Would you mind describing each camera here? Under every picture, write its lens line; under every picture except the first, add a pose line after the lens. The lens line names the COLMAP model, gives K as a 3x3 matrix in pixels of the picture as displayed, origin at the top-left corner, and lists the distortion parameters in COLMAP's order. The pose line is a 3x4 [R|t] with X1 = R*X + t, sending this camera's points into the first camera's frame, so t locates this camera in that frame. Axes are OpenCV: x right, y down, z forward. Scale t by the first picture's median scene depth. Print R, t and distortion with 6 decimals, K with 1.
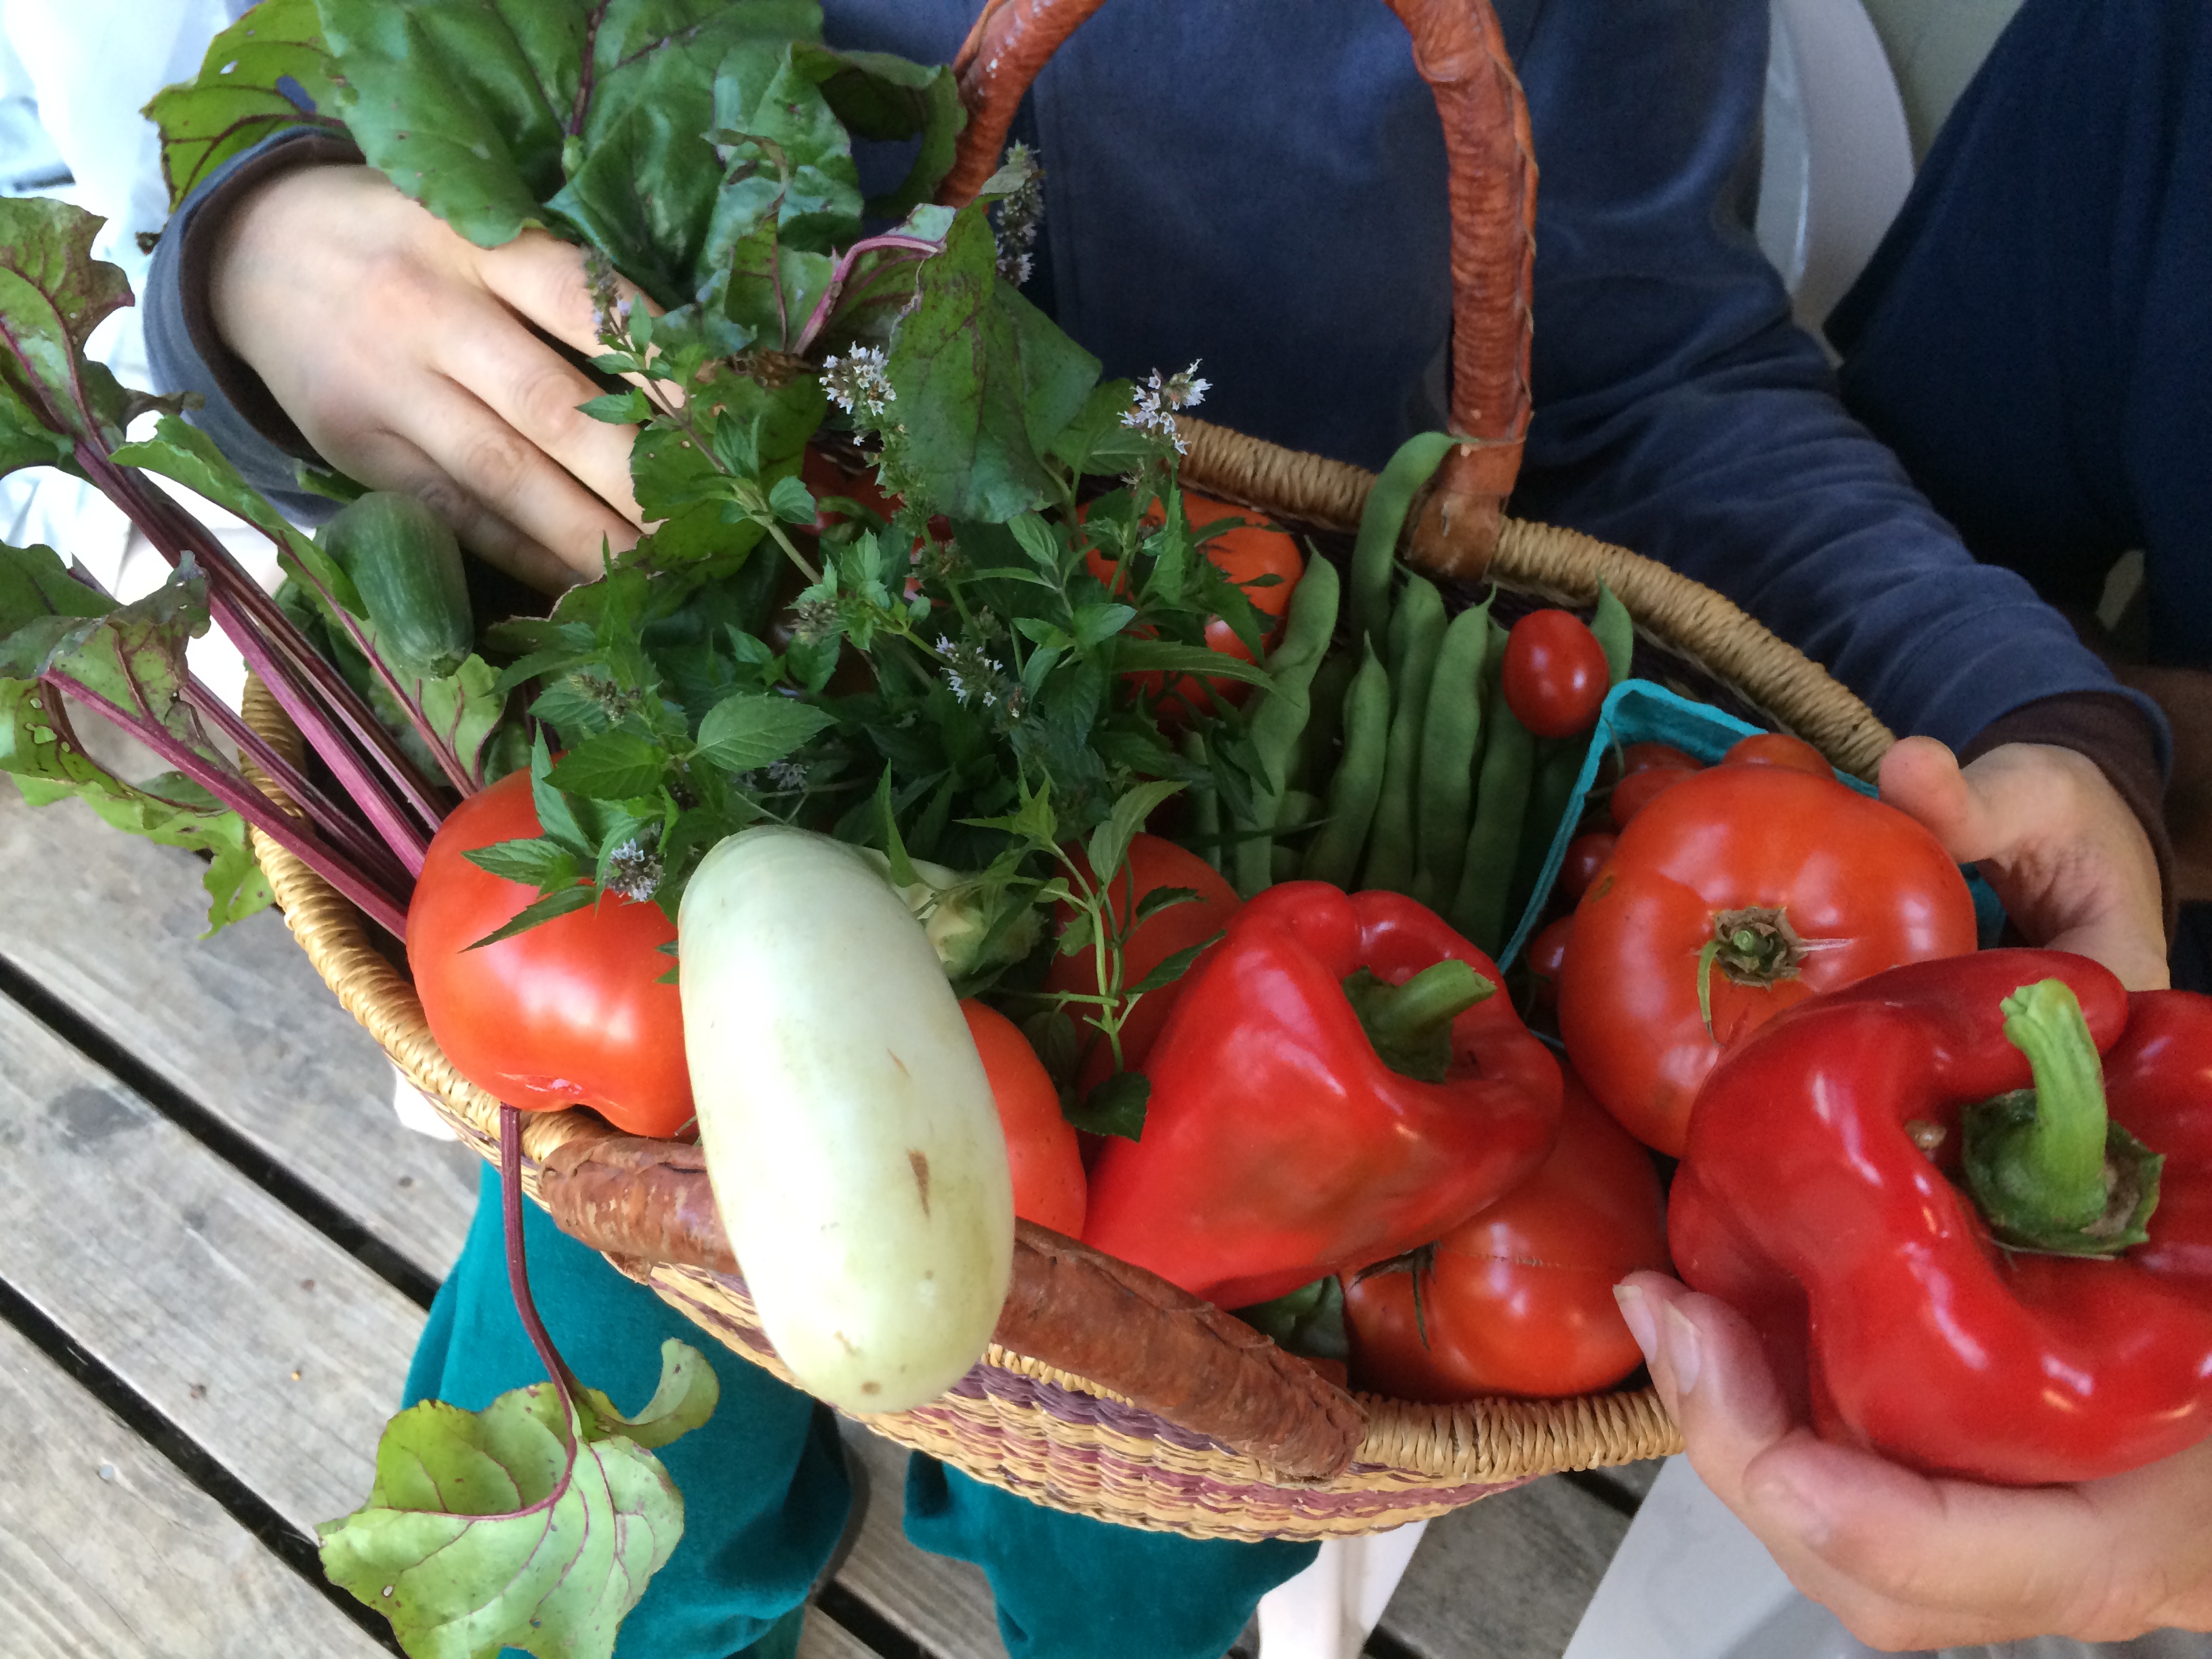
lens RADIAL K [[1943.5, 0, 1106.0], [0, 1943.5, 829.5], [0, 0, 1]] dist [0.117559, -0.170763]
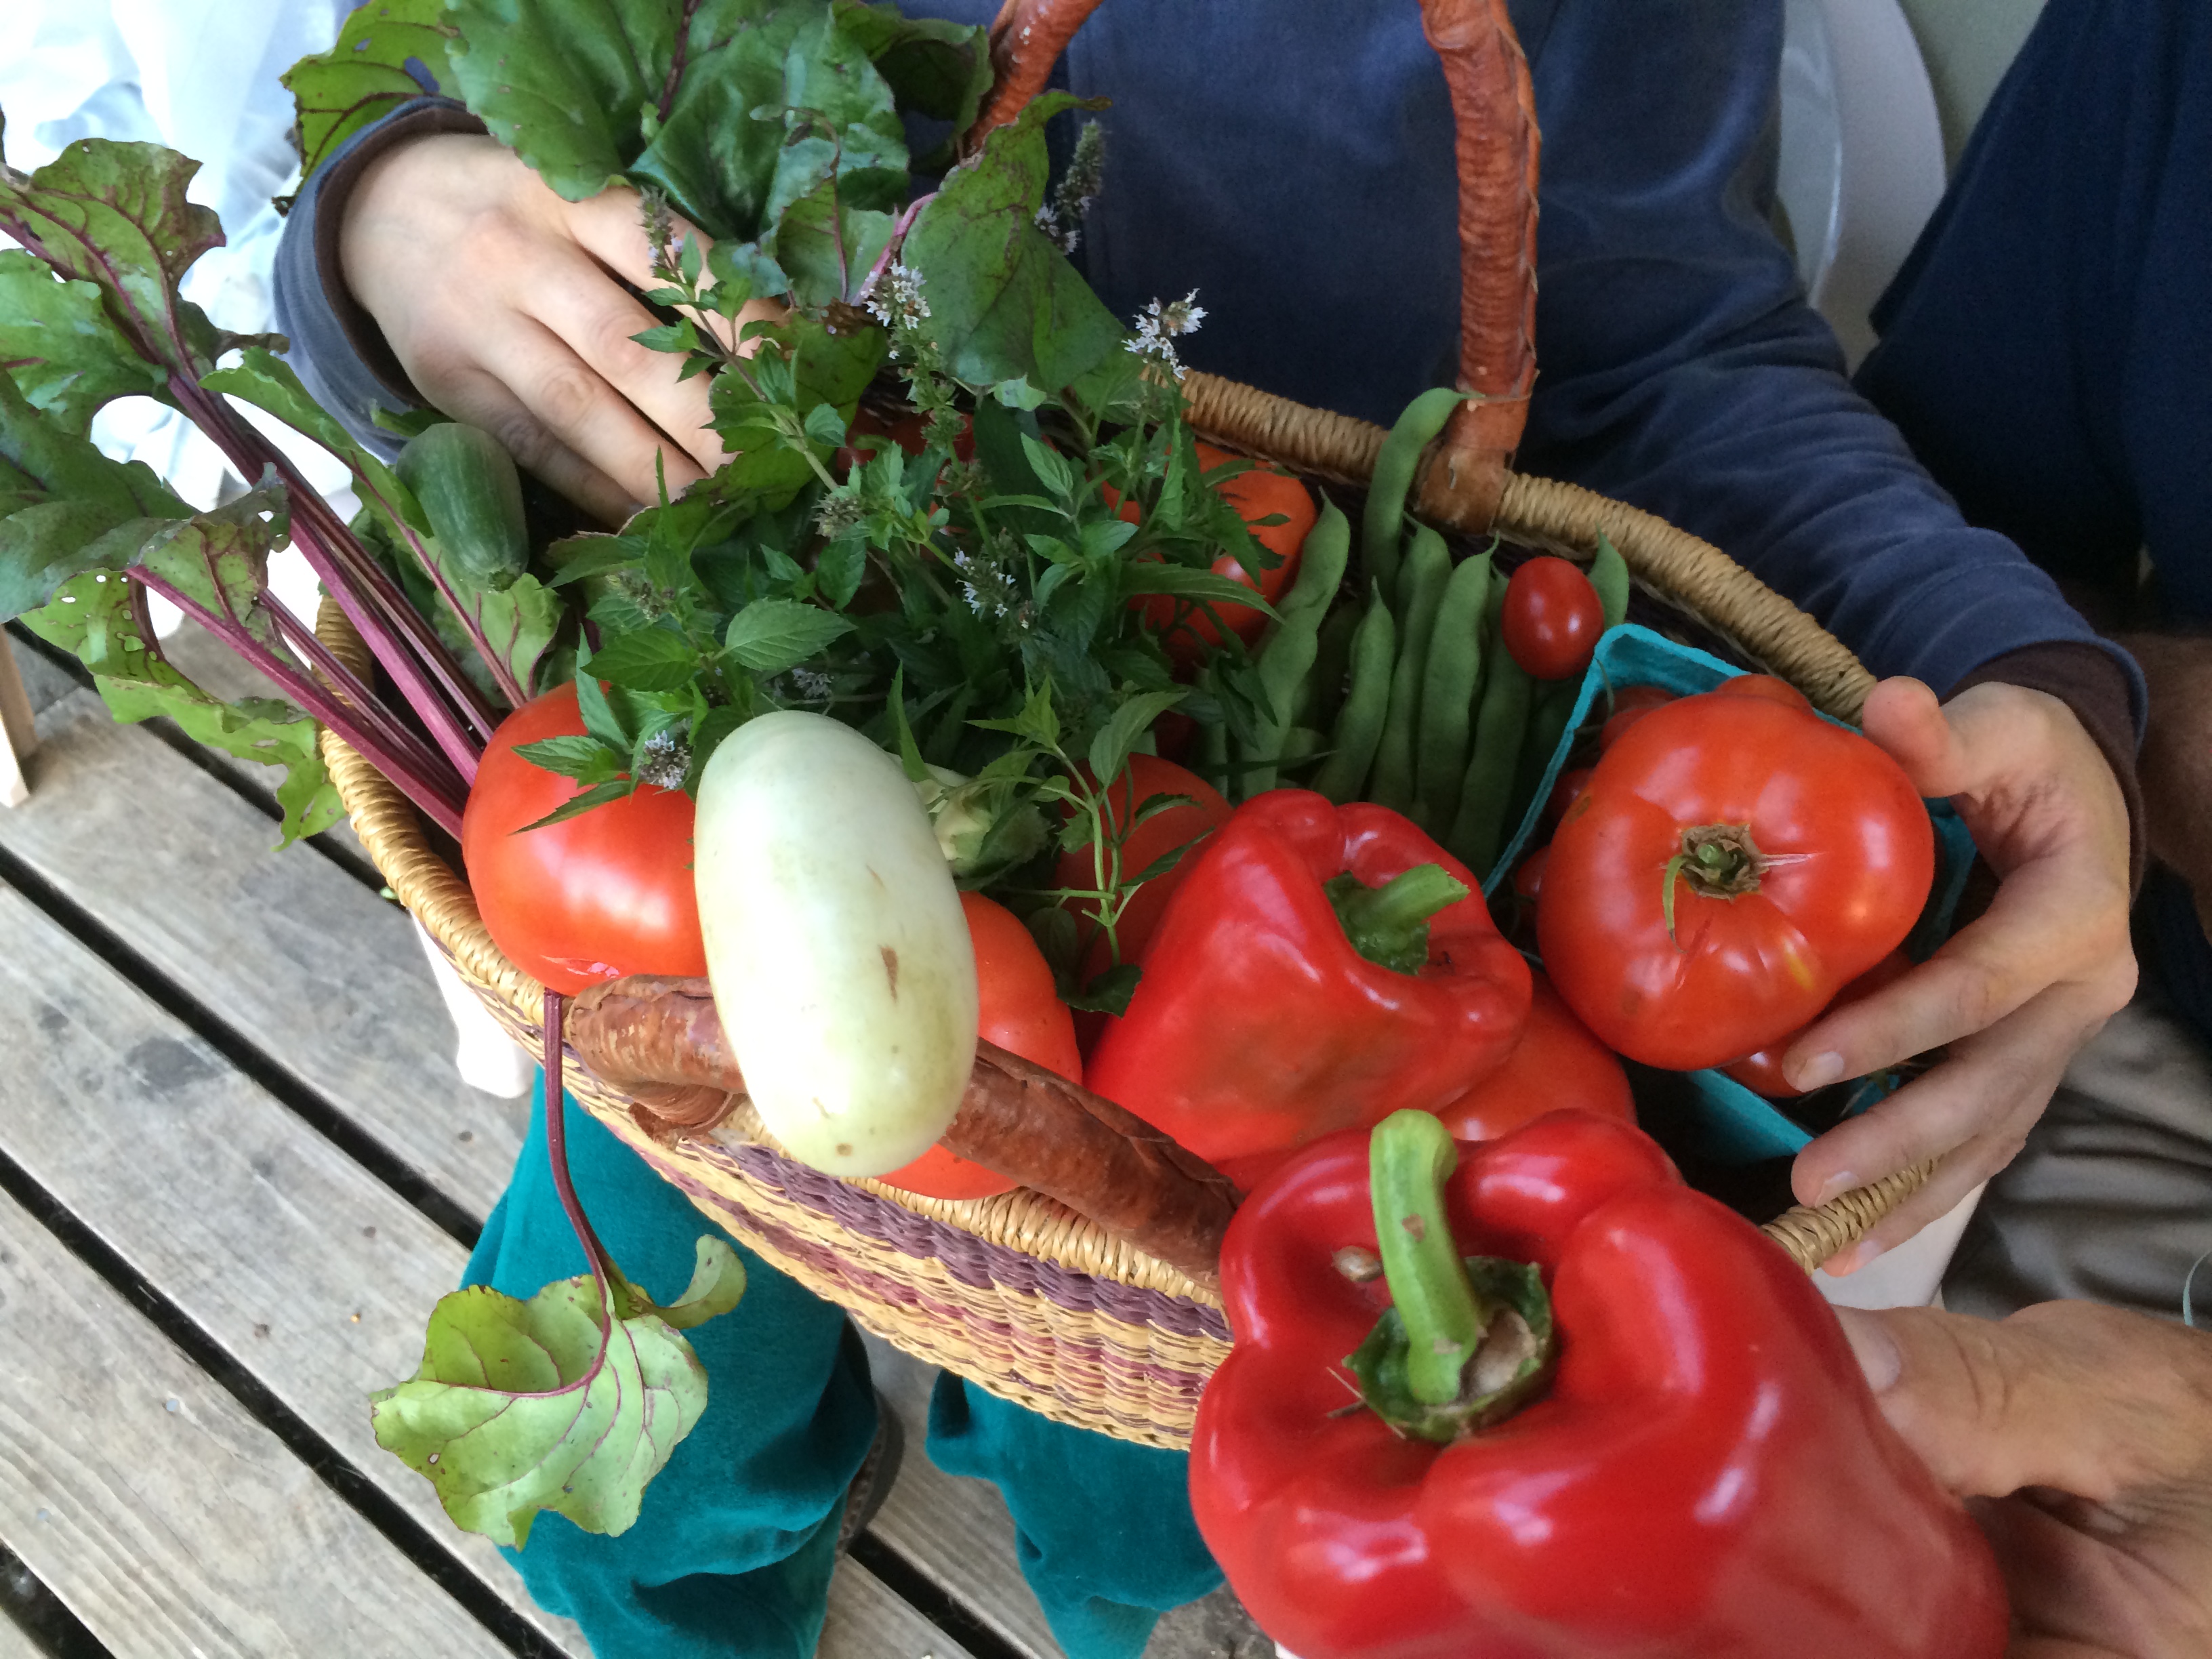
lens RADIAL K [[1943.5, 0, 1106.0], [0, 1943.5, 829.5], [0, 0, 1]] dist [0.117559, -0.170763]
pose [[0.999233, 0.021047, -0.033016, 0.028310], [-0.021330, 0.999739, -0.008229, 0.047599], [0.032834, 0.008926, 0.999421, -0.054402]]
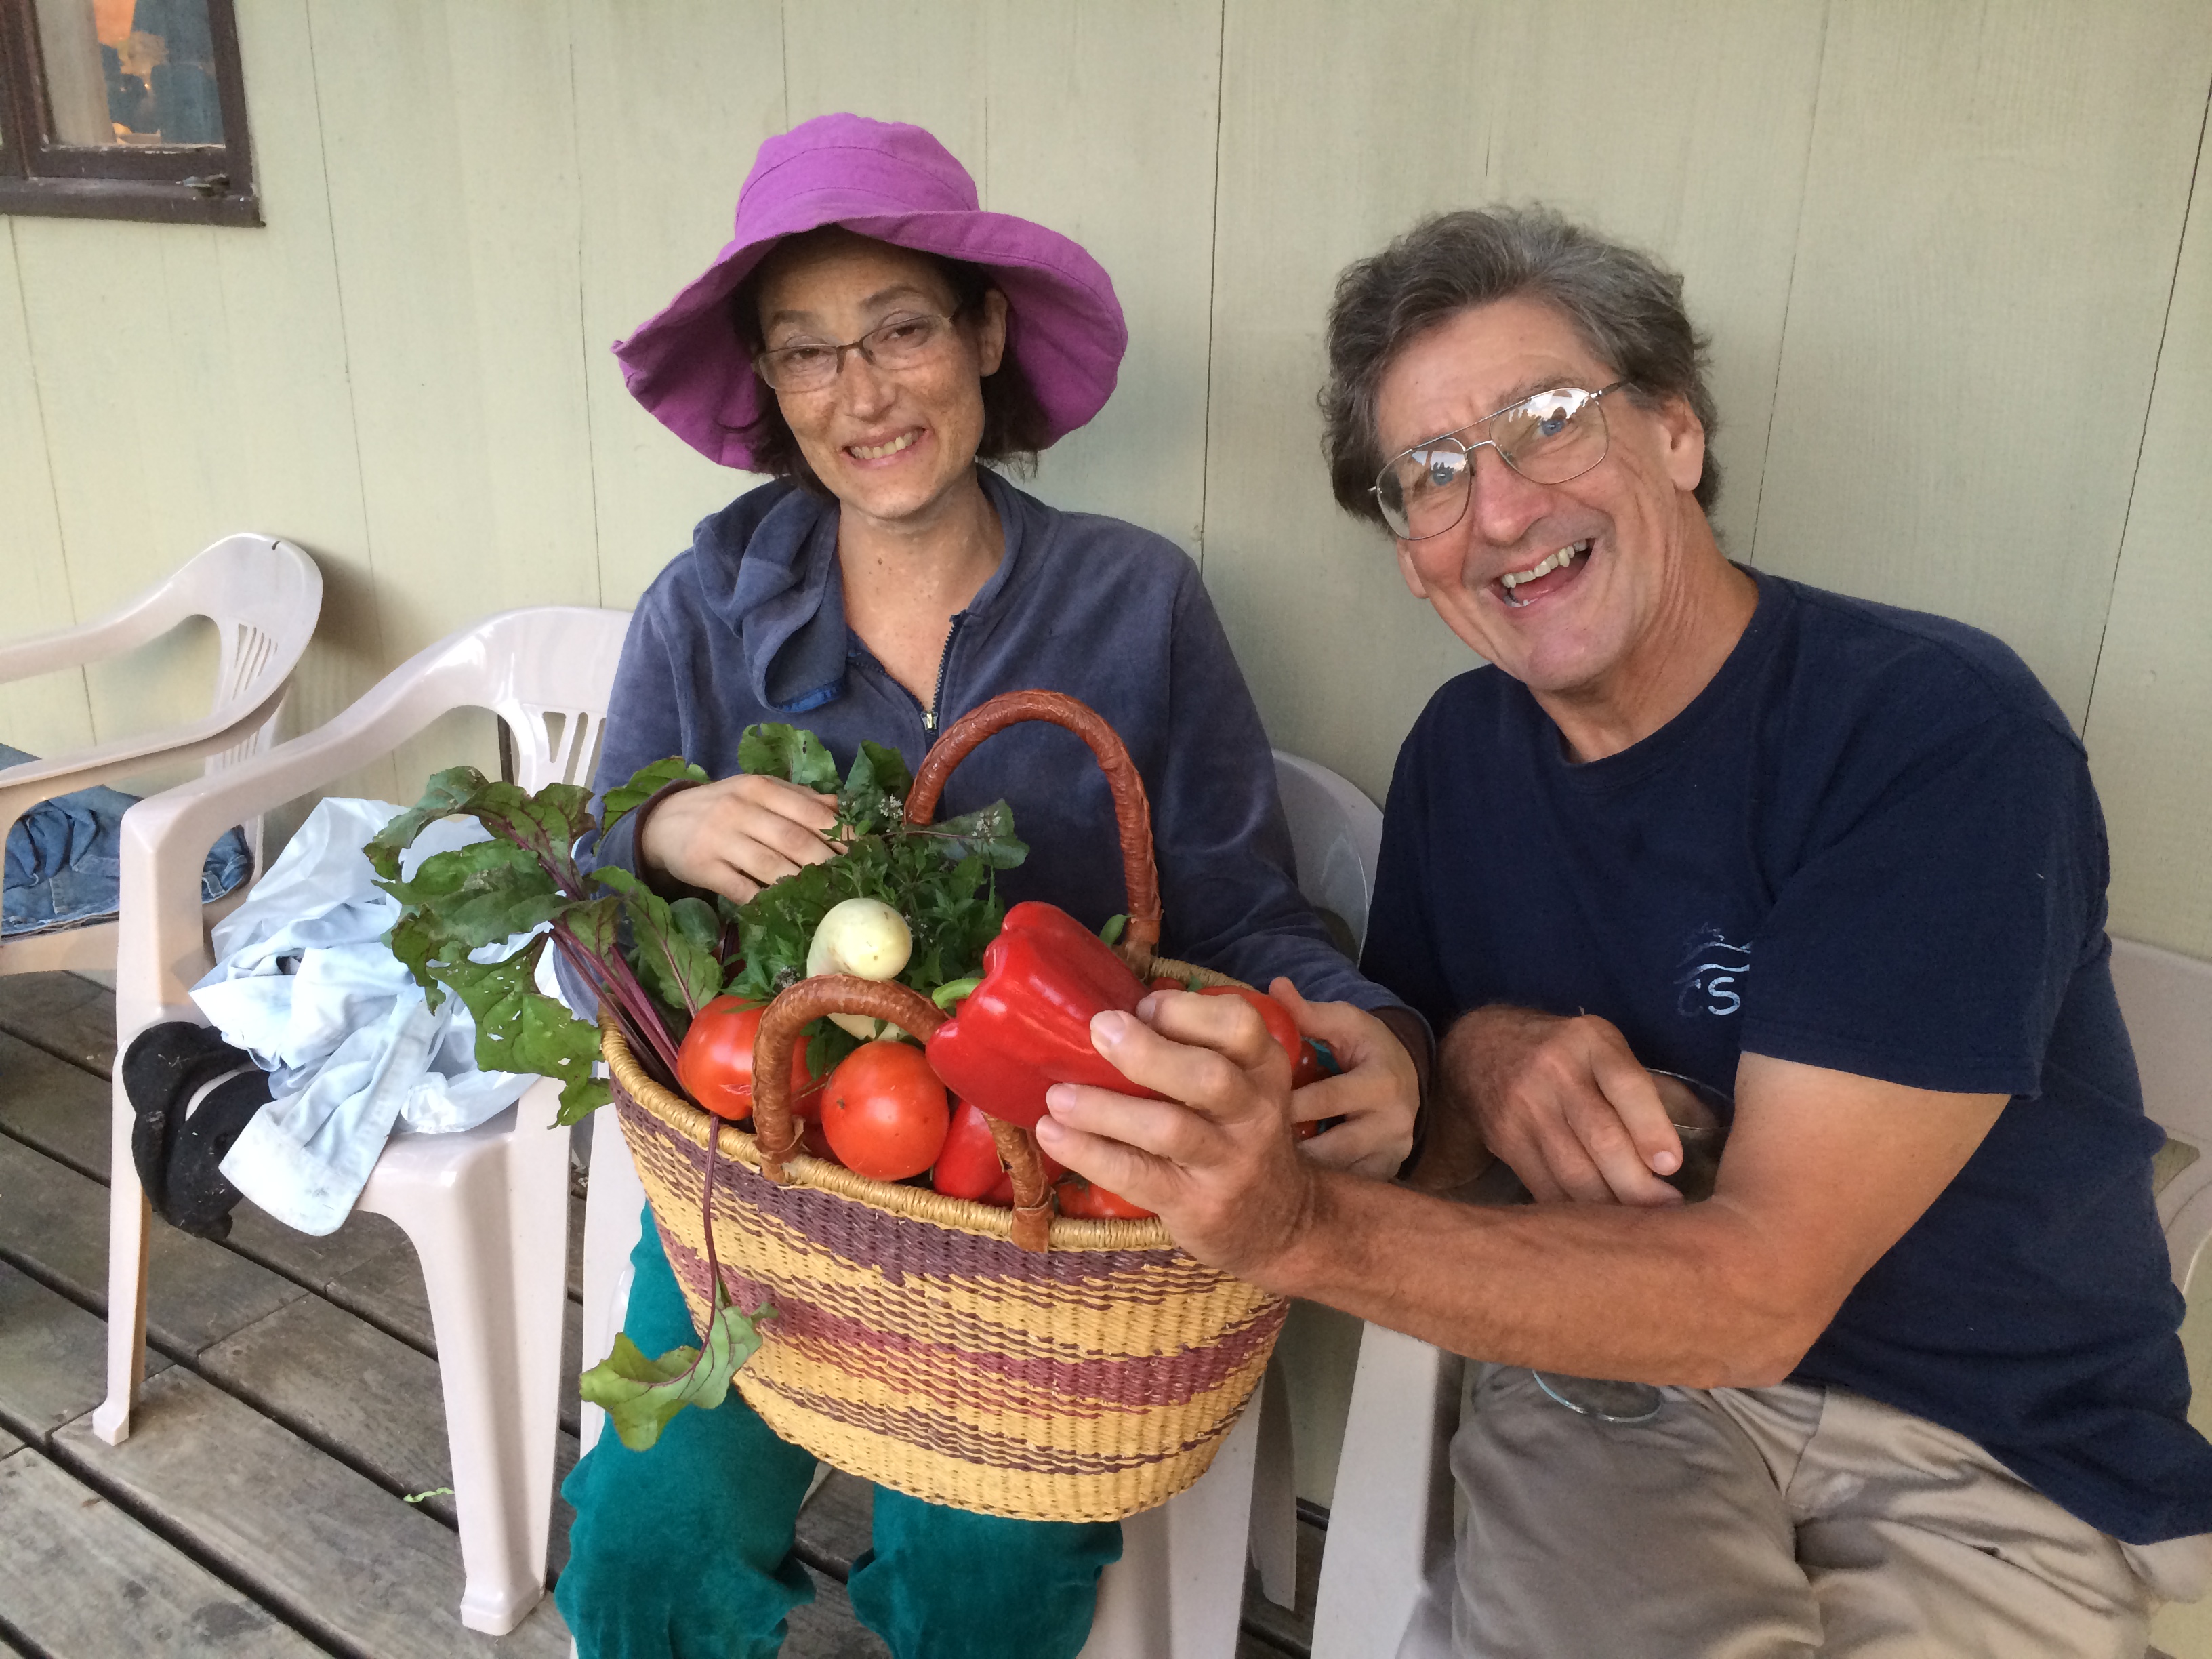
lens RADIAL K [[2062.7, 0, 1106.0], [0, 2062.7, 829.5], [0, 0, 1]] dist [0.070499, -0.016528]
pose [[0.999896, 0.009210, 0.011075, 0.128227], [-0.002636, 0.872910, -0.487875, 0.934211], [-0.014161, 0.487795, 0.872843, -1.223834]]
